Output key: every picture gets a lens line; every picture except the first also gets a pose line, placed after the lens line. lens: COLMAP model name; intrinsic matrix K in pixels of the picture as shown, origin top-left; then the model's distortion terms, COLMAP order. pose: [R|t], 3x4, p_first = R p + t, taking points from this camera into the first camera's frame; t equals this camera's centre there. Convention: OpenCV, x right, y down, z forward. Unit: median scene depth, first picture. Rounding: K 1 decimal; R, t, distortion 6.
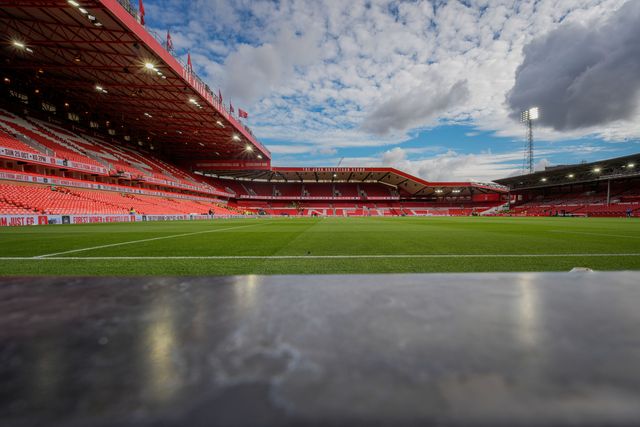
lens RADIAL K [[310.5, 0, 330.6], [0, 310.5, 222.7], [0, 0, 1]] dist [-0.006411, -0.003030]
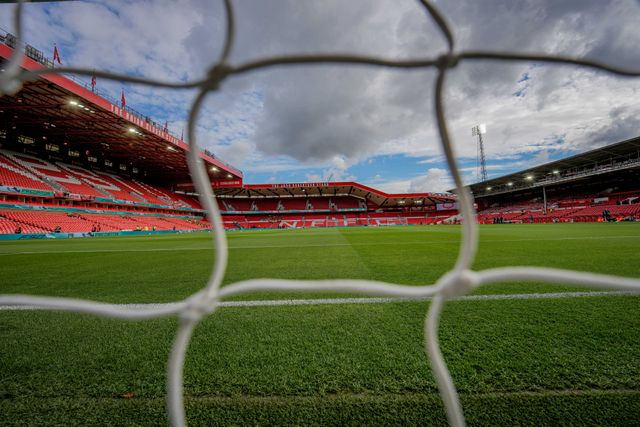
lens RADIAL K [[284.4, 0, 322.3], [0, 284.4, 209.8], [0, 0, 1]] dist [0.003502, -0.004124]
pose [[0.997726, -0.027153, -0.061681, 0.144237], [0.022046, 0.996386, -0.082029, -0.000210], [0.063686, 0.080482, 0.994719, 0.011077]]
